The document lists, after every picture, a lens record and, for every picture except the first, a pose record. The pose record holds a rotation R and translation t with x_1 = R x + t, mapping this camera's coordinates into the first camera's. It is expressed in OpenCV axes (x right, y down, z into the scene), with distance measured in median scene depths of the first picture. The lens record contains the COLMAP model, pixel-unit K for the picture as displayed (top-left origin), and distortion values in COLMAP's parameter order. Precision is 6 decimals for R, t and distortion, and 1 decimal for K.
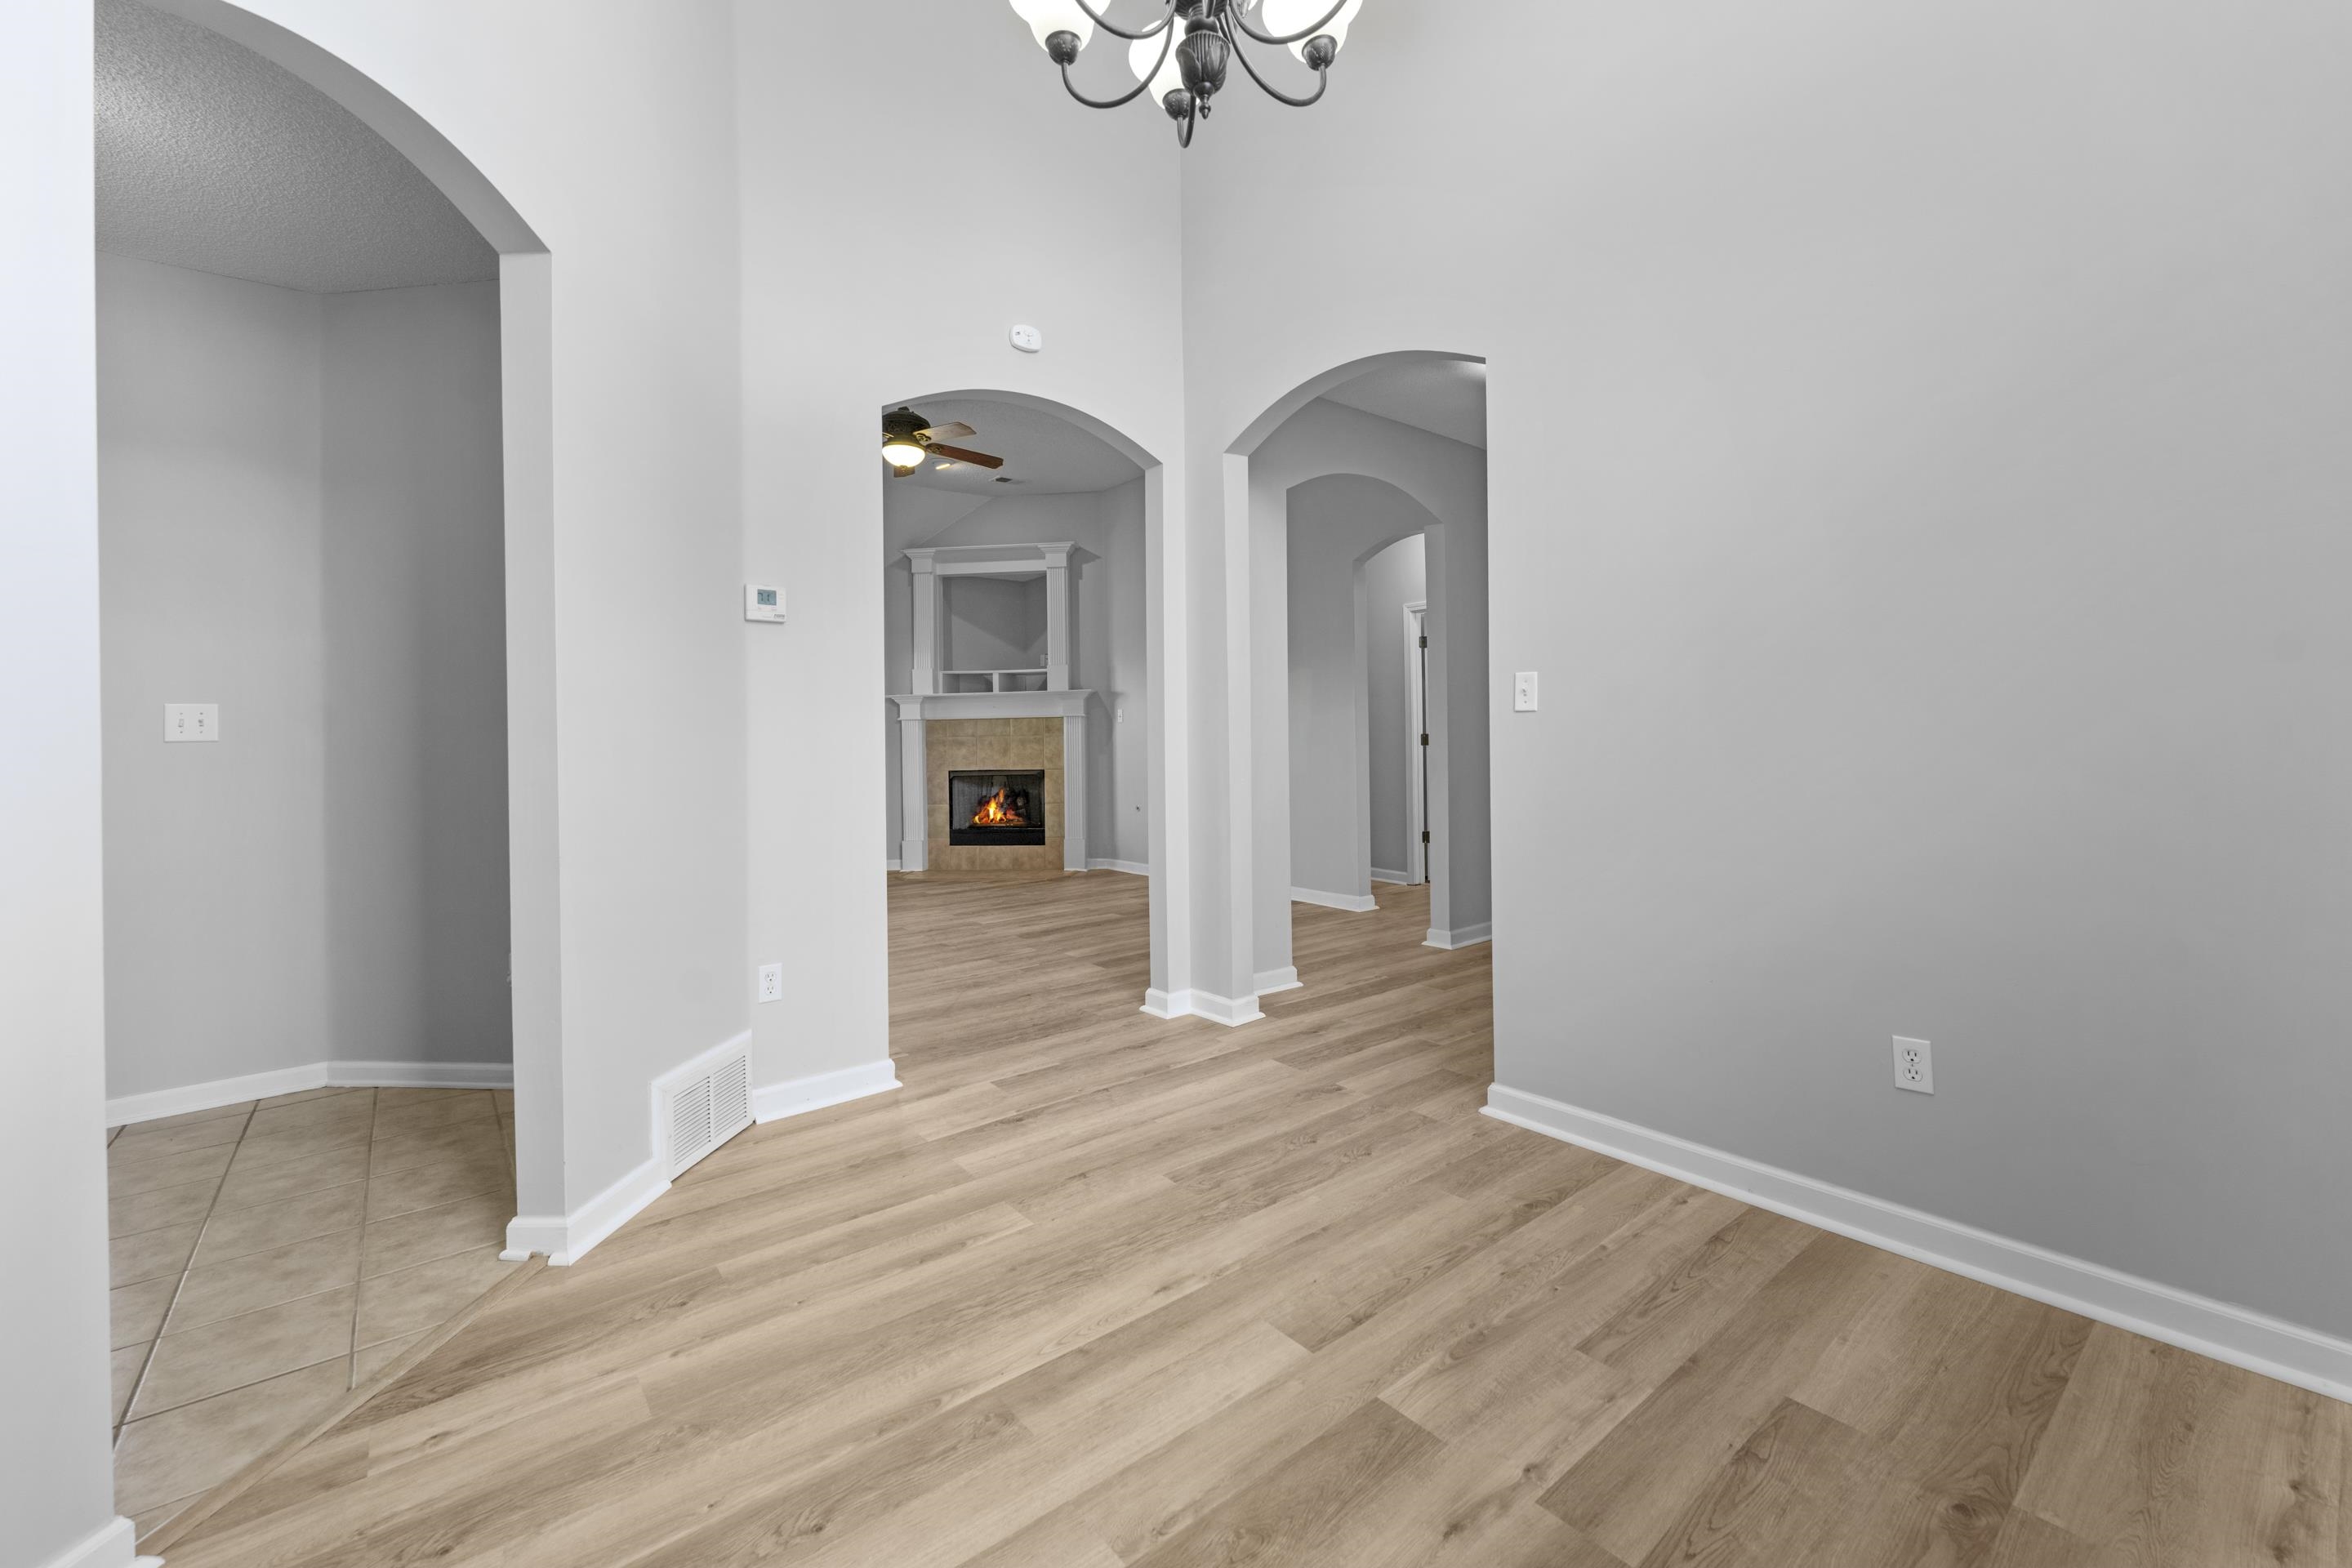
lens RADIAL K [[962.7, 0, 1181.2], [0, 962.7, 737.2], [0, 0, 1]] dist [-0.000547, -0.000050]
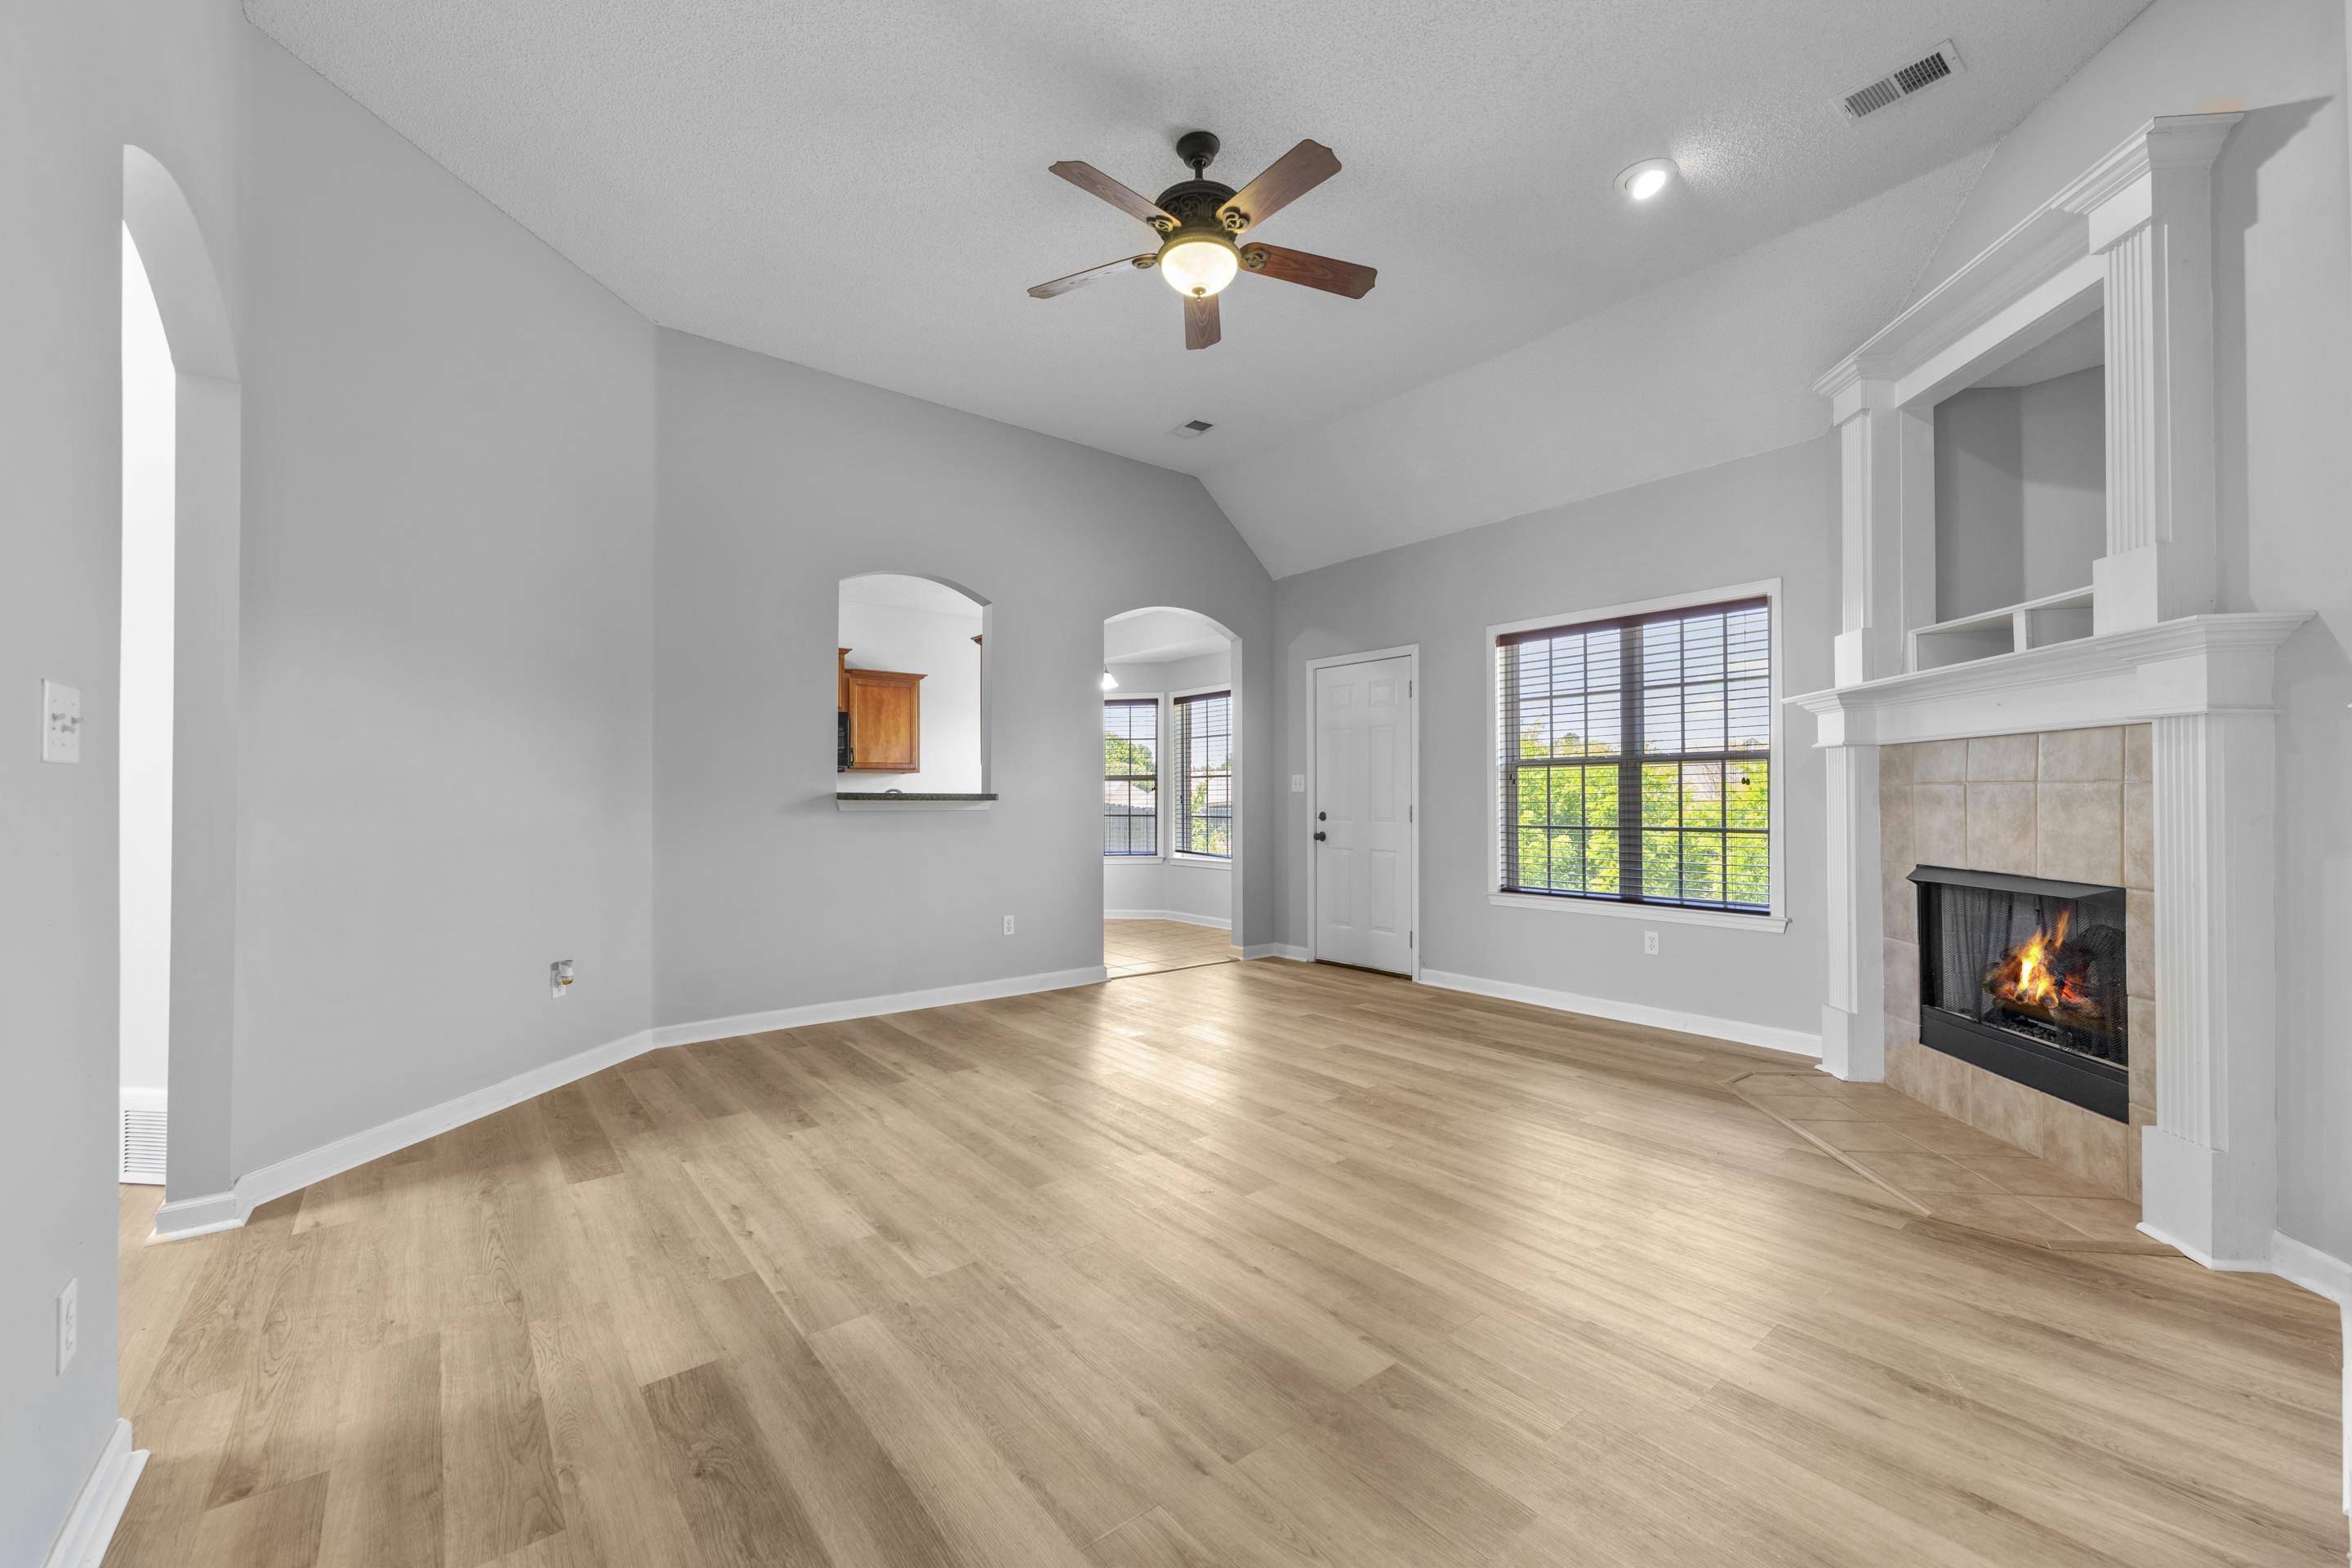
lens RADIAL K [[944.4, 0, 1176.0], [0, 944.4, 784.0], [0, 0, 1]] dist [-0.002228, -0.000170]
pose [[-0.004898, 0.003348, -0.999982, 0.172065], [0.003682, 0.999988, 0.003330, -0.002798], [0.999981, -0.003666, -0.004910, 0.687122]]
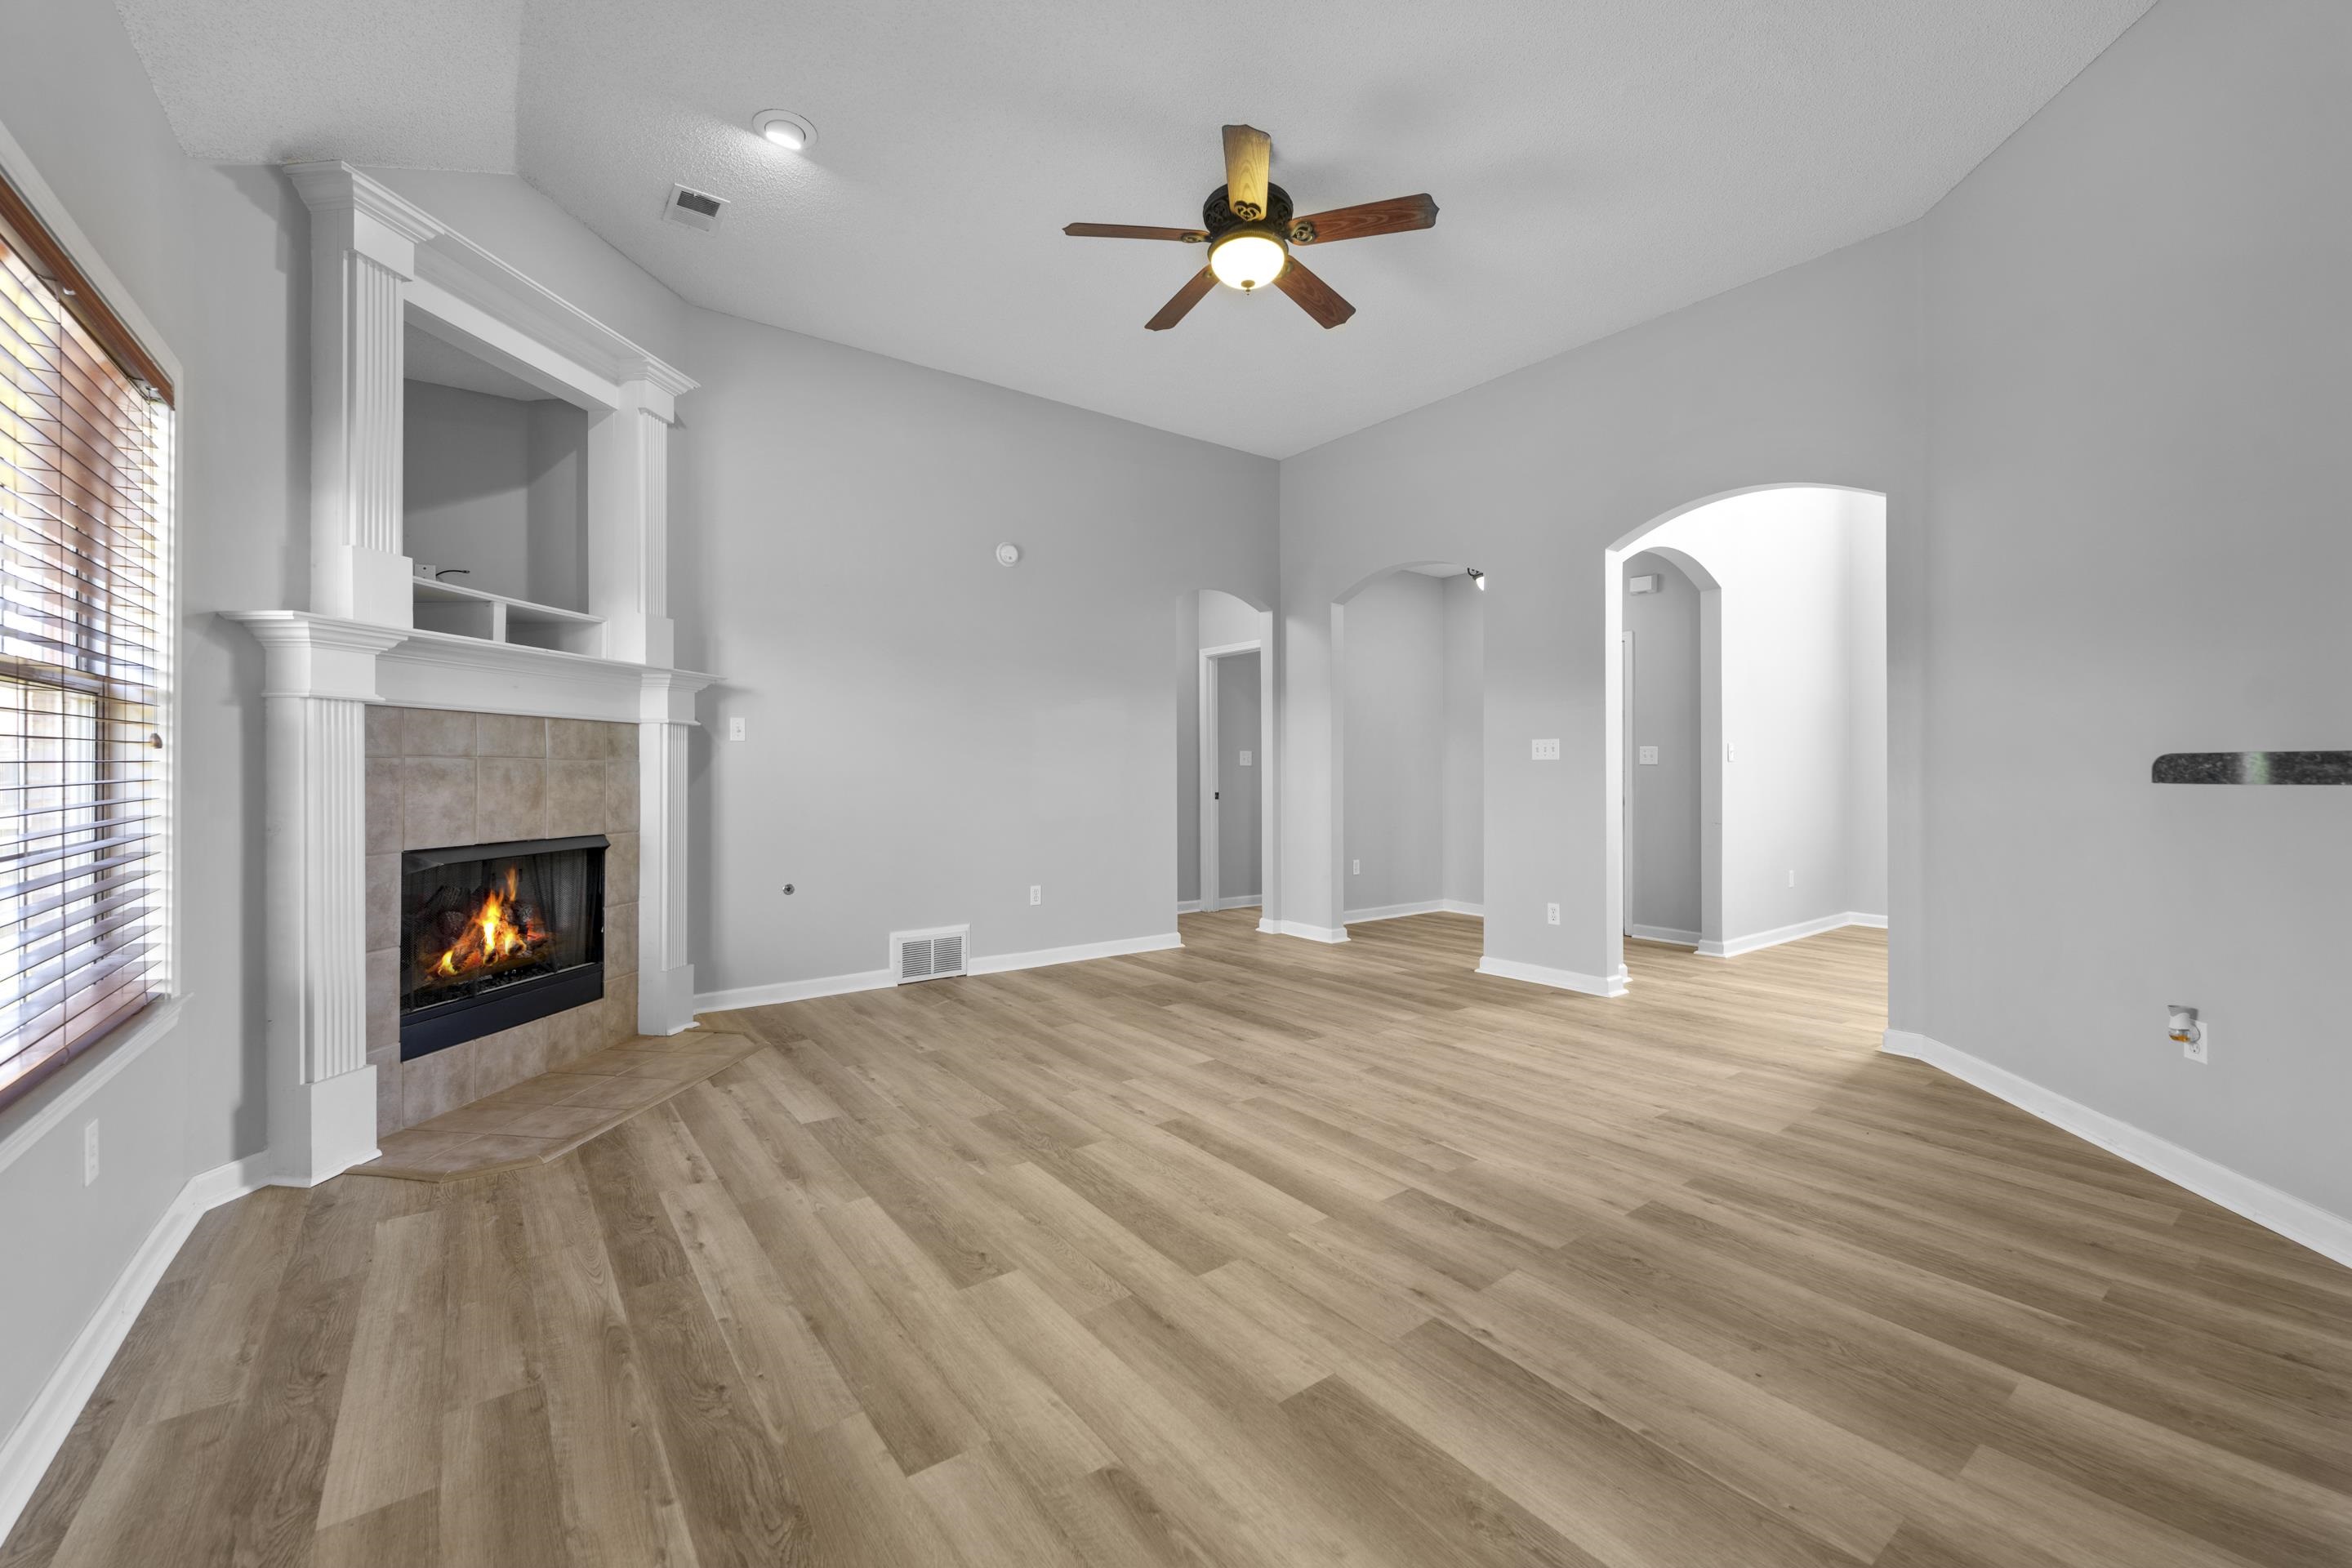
lens RADIAL K [[943.1, 0, 1173.8], [0, 943.1, 761.0], [0, 0, 1]] dist [-0.002613, -0.000502]
pose [[0.035519, 0.025998, 0.999031, -0.585525], [-0.001299, 0.999662, -0.025968, 0.010204], [-0.999368, -0.000375, 0.035541, 0.711387]]
